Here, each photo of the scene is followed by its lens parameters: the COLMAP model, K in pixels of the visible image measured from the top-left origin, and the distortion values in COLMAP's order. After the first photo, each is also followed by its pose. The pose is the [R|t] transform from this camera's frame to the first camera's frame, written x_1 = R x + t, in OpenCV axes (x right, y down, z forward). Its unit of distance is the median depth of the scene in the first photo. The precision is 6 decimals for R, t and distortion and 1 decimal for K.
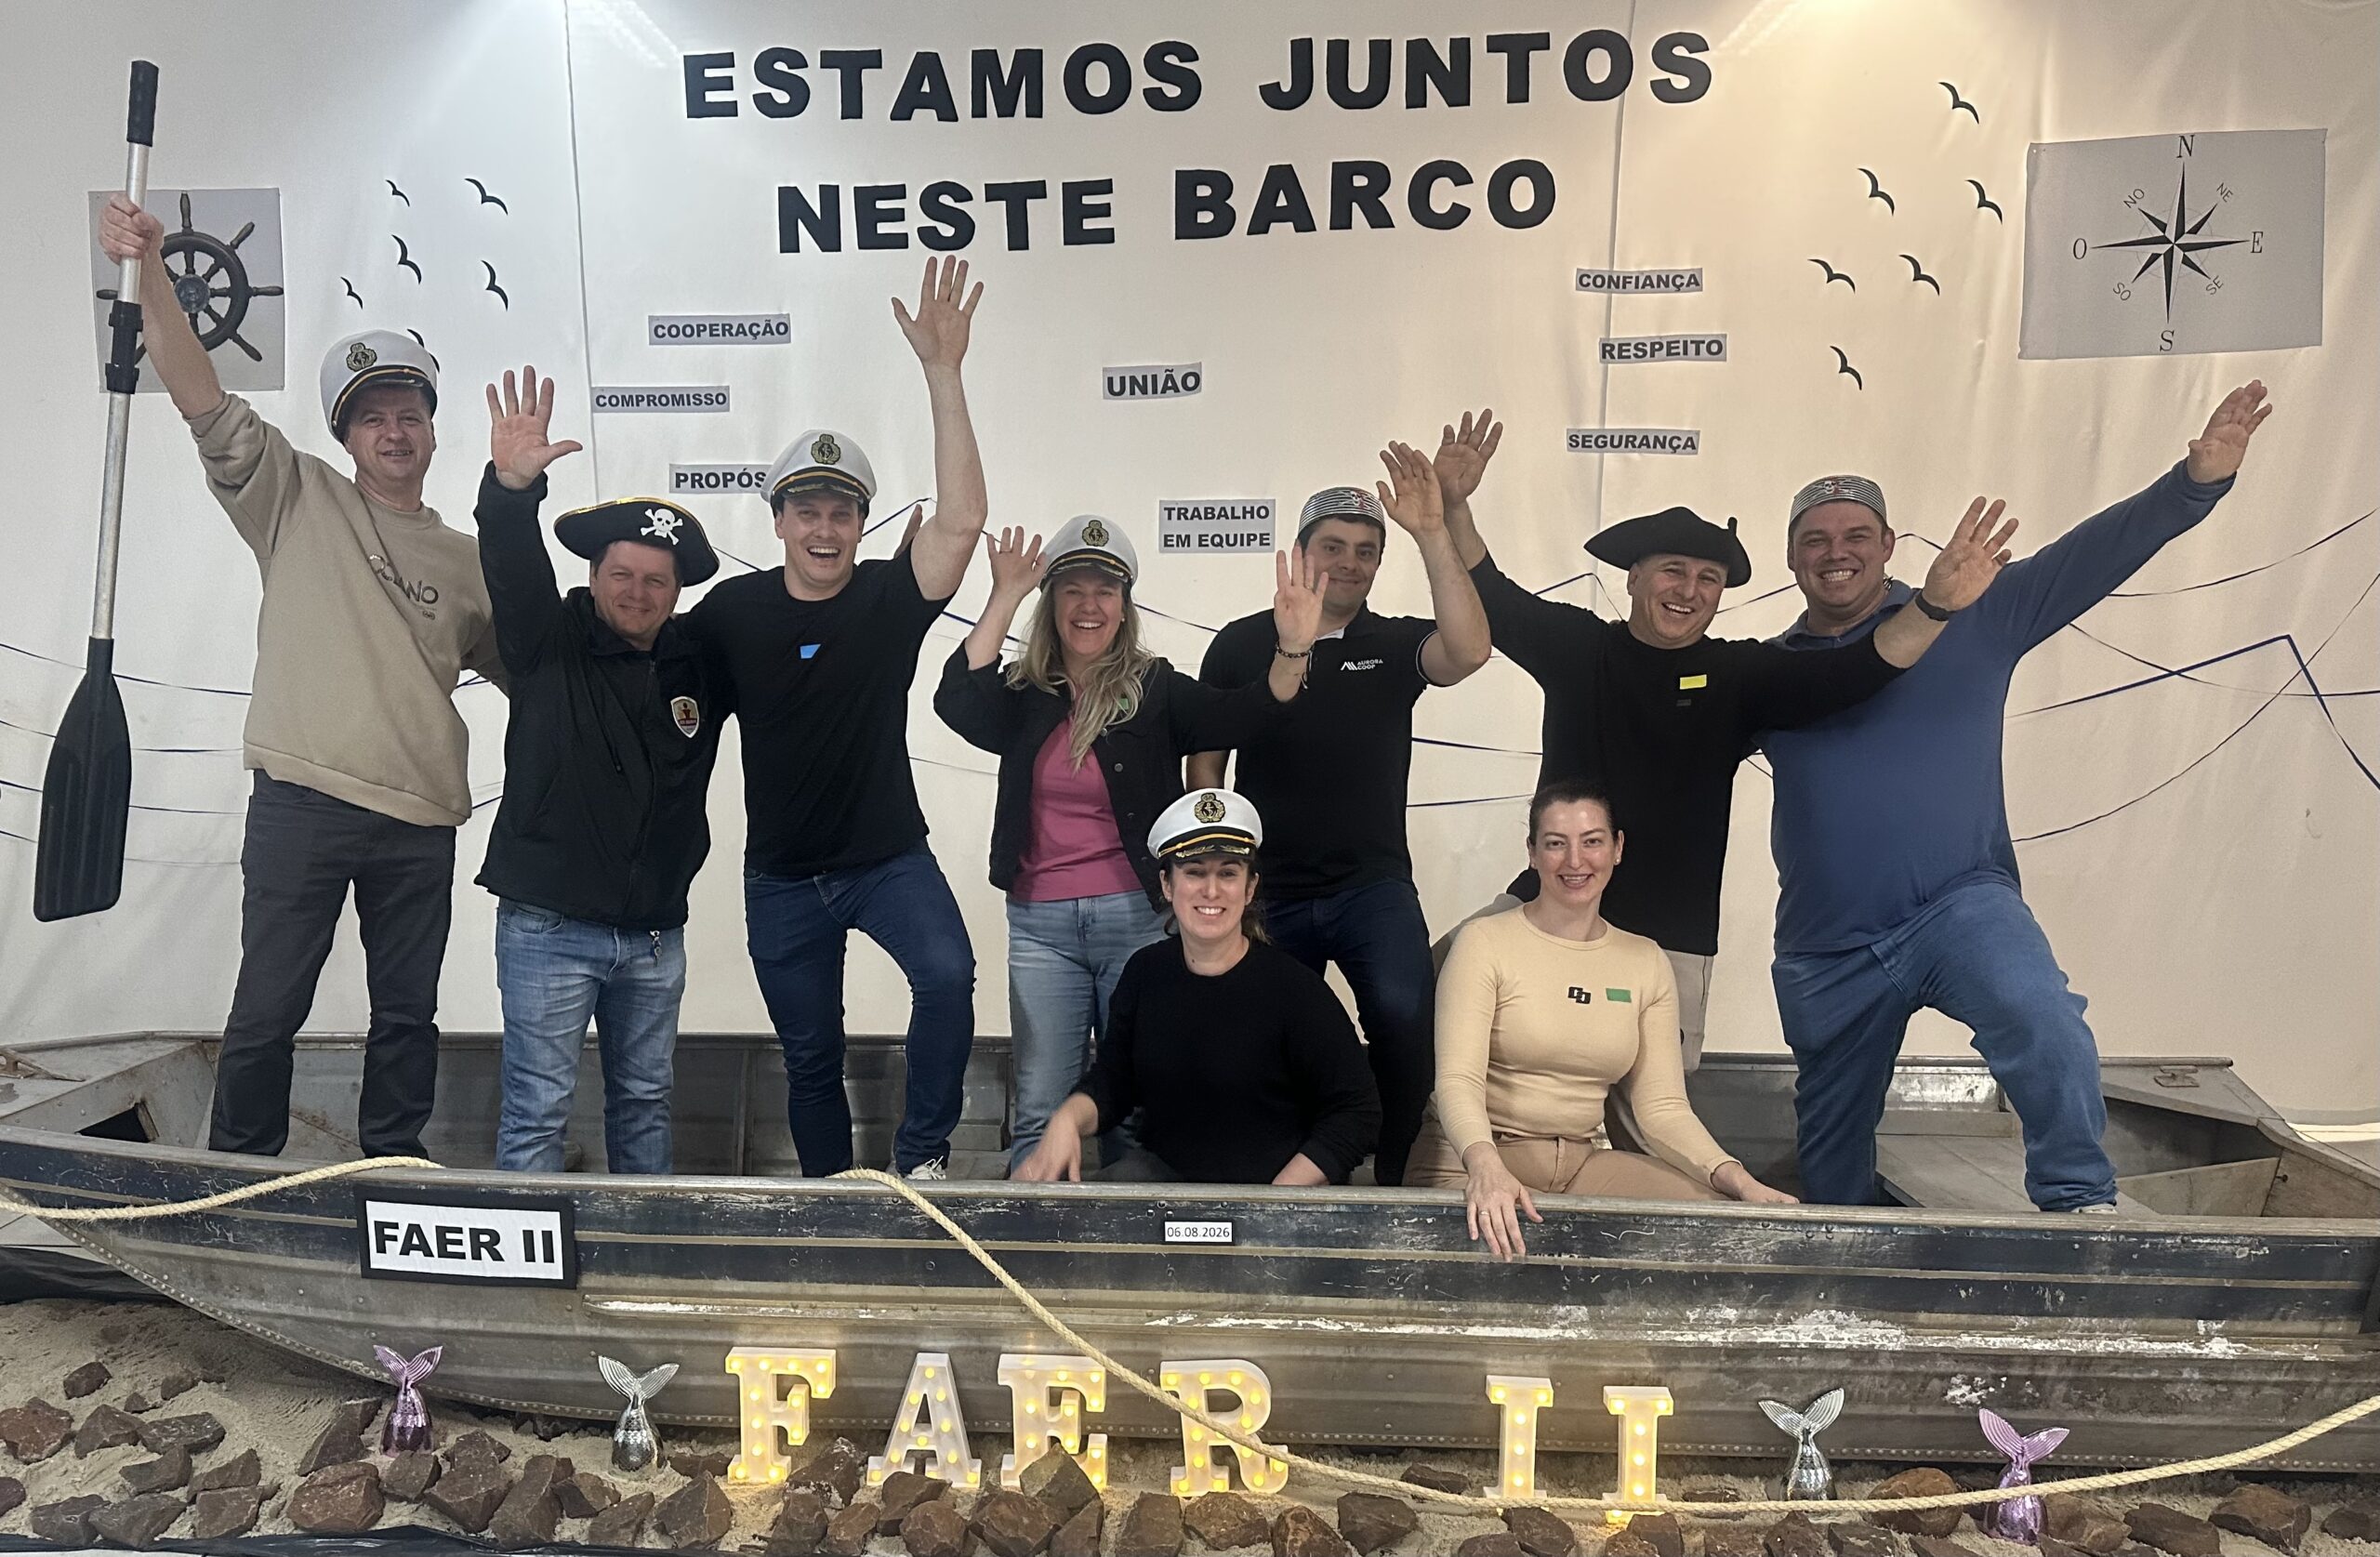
lens RADIAL K [[1788.3, 0, 1080.5], [0, 1788.3, 872.1], [0, 0, 1]] dist [0.059245, -0.074715]
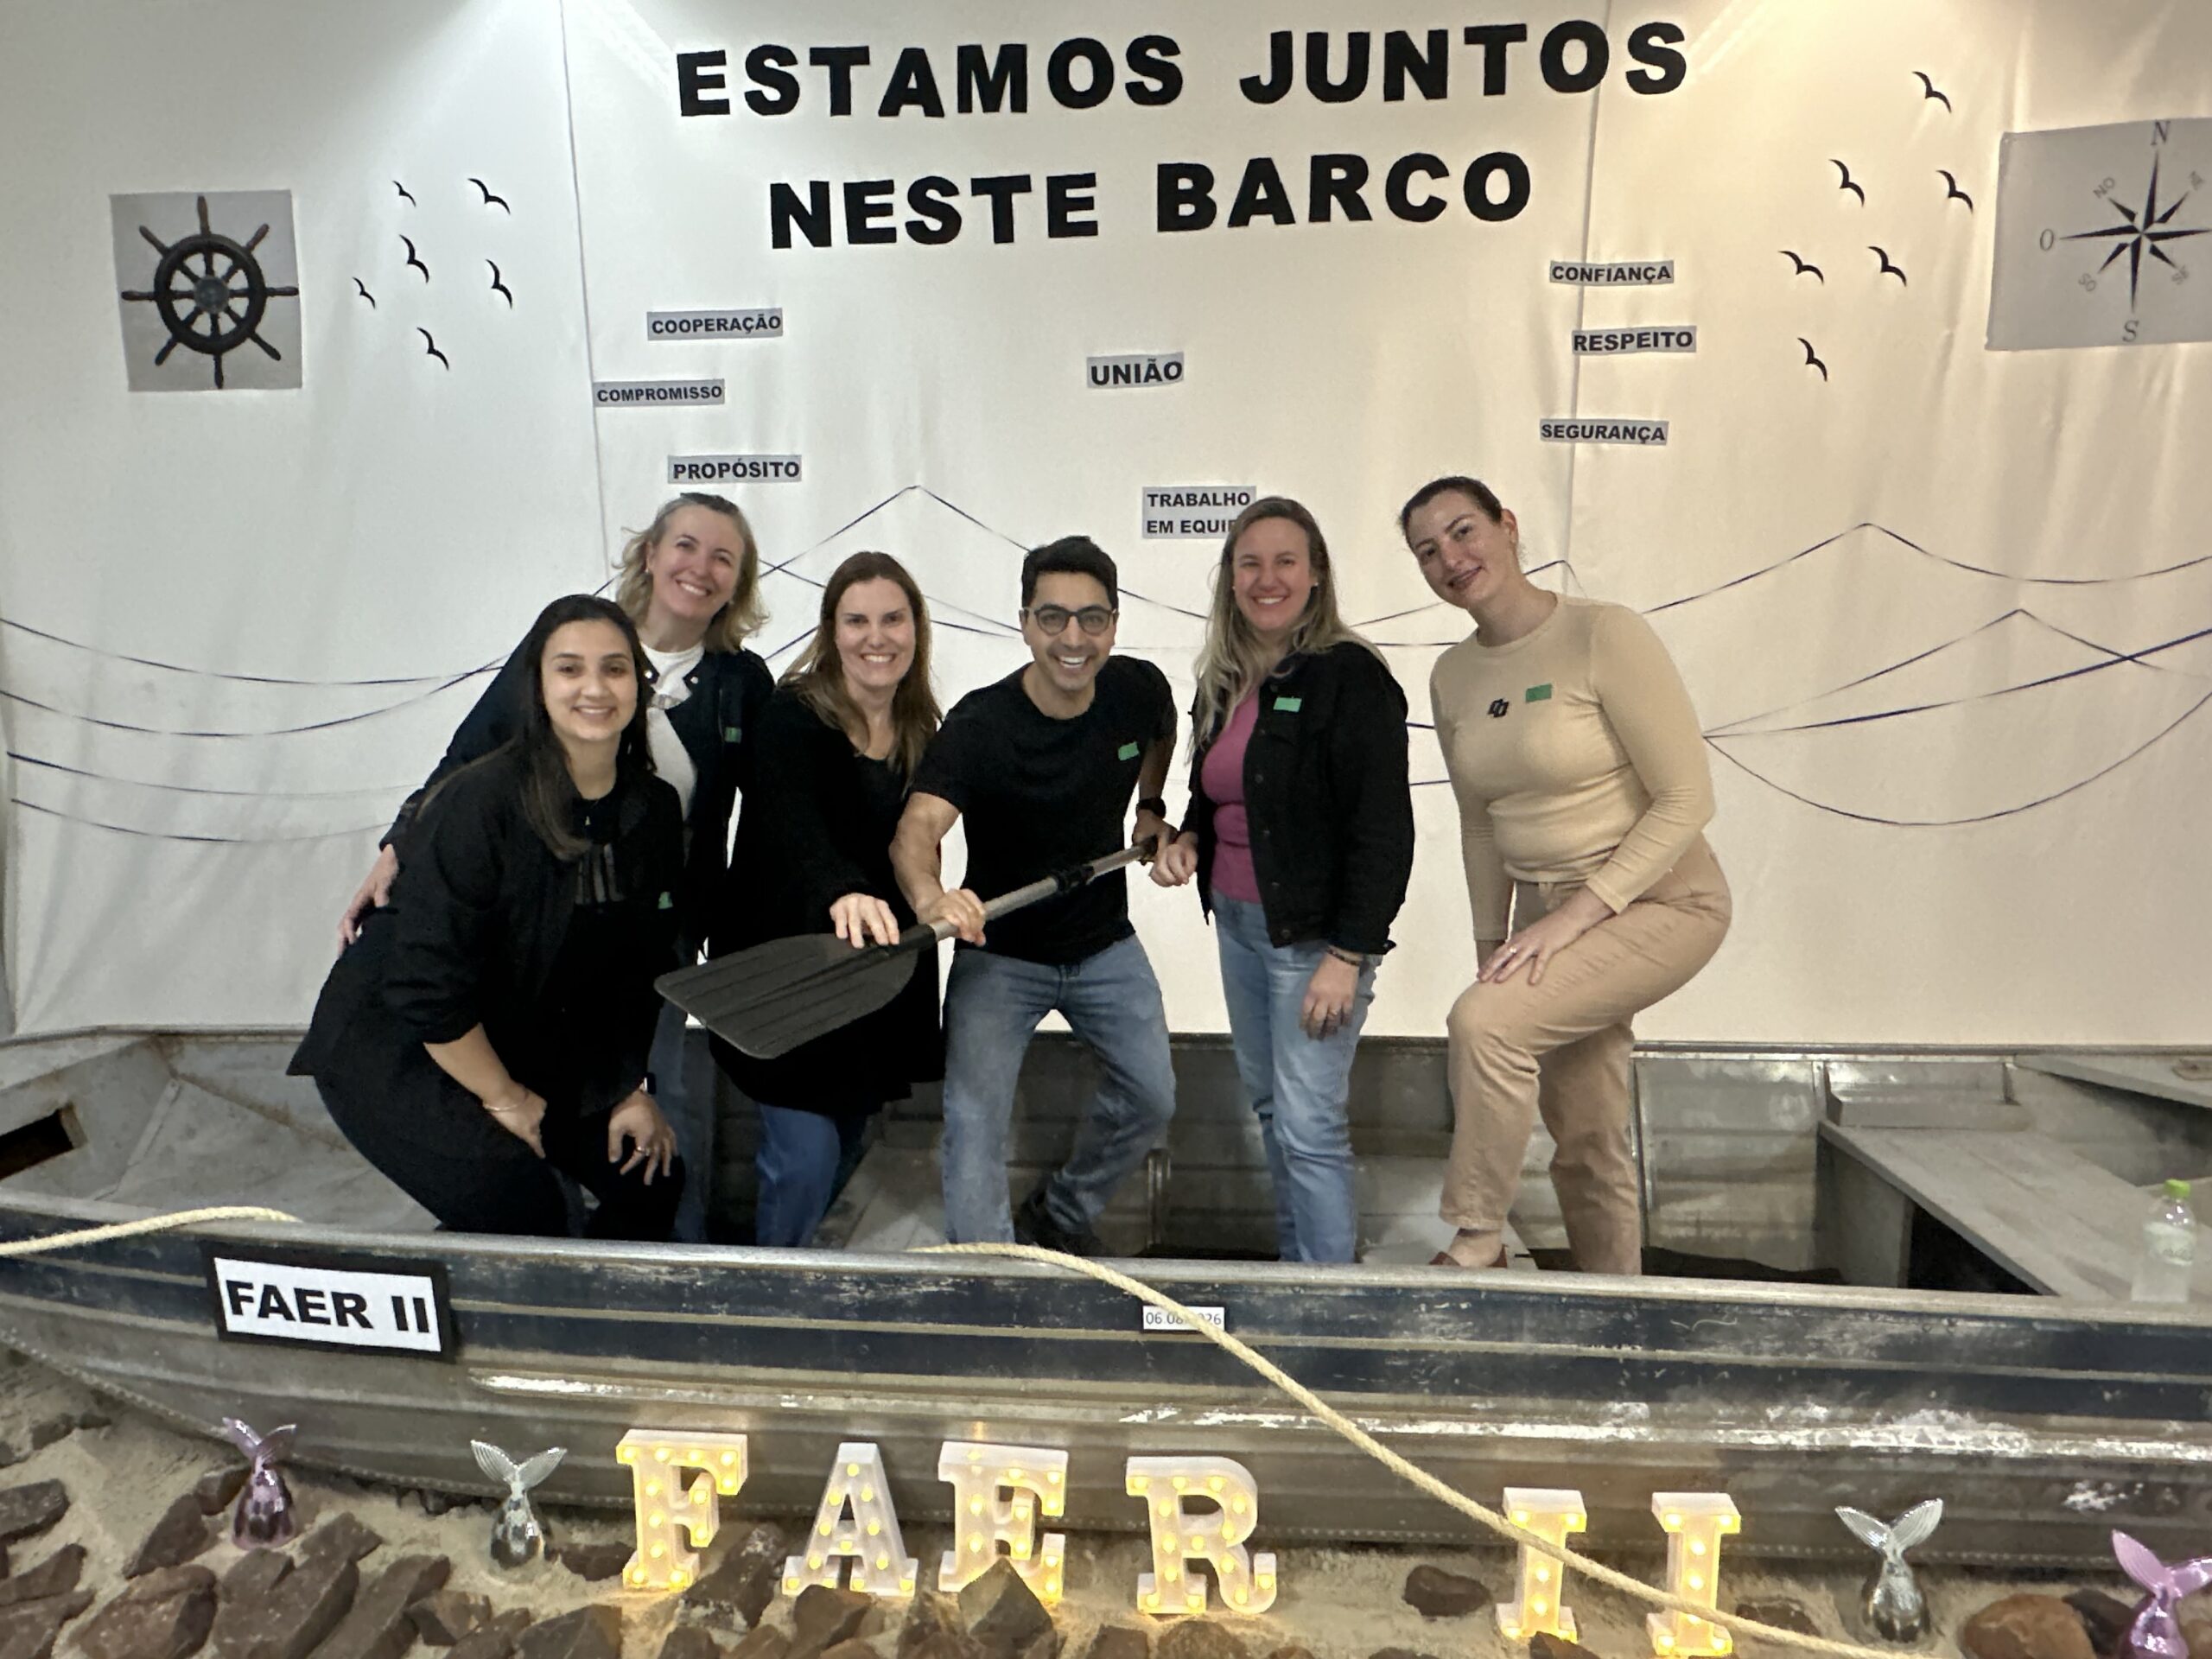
lens RADIAL K [[1349.8, 0, 1083.1], [0, 1349.8, 859.4], [0, 0, 1]] dist [-0.008766, 0.005530]
pose [[0.999995, -0.000182, -0.003055, 0.013140], [0.000263, 0.999649, 0.026503, -0.016245], [0.003049, -0.026504, 0.999644, 0.230498]]
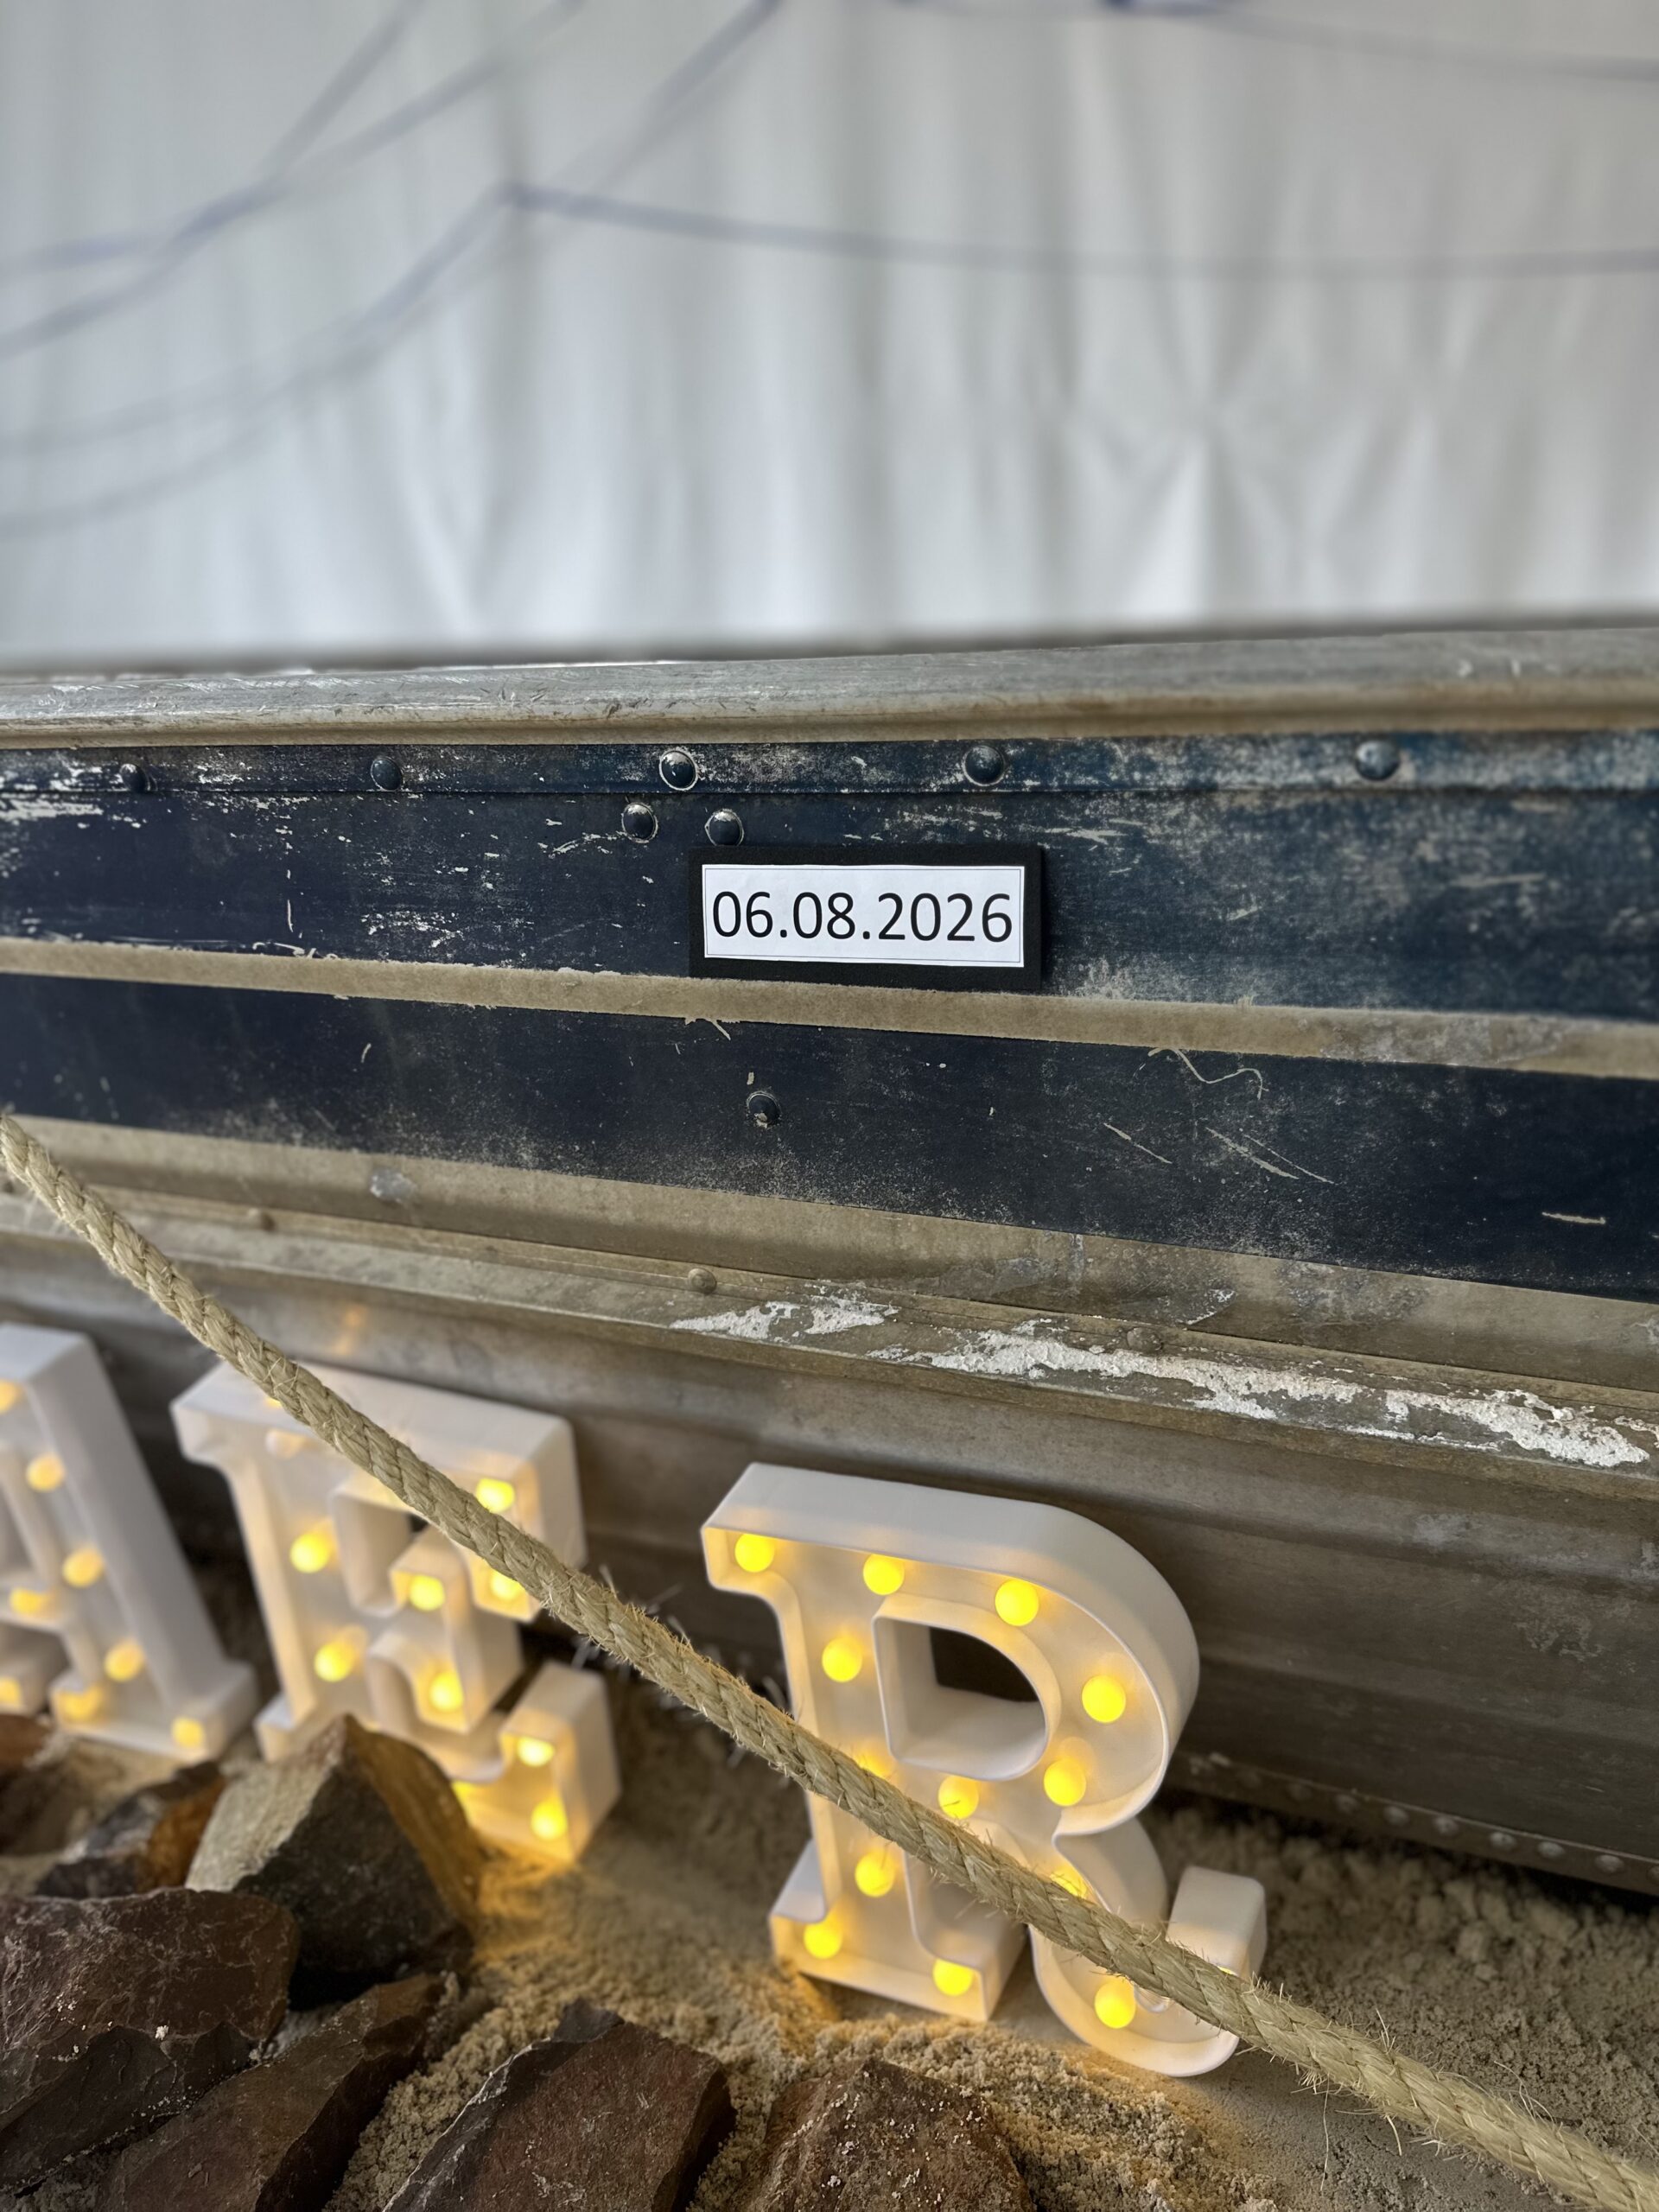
lens RADIAL K [[1553.7, 0, 771.7], [0, 1553.7, 1072.3], [0, 0, 1]] dist [0.024036, -0.026359]
pose [[0.945537, 0.052875, -0.321192, 0.068111], [0.004087, 0.984713, 0.174134, 0.114980], [0.325489, -0.165963, 0.930867, 0.506917]]
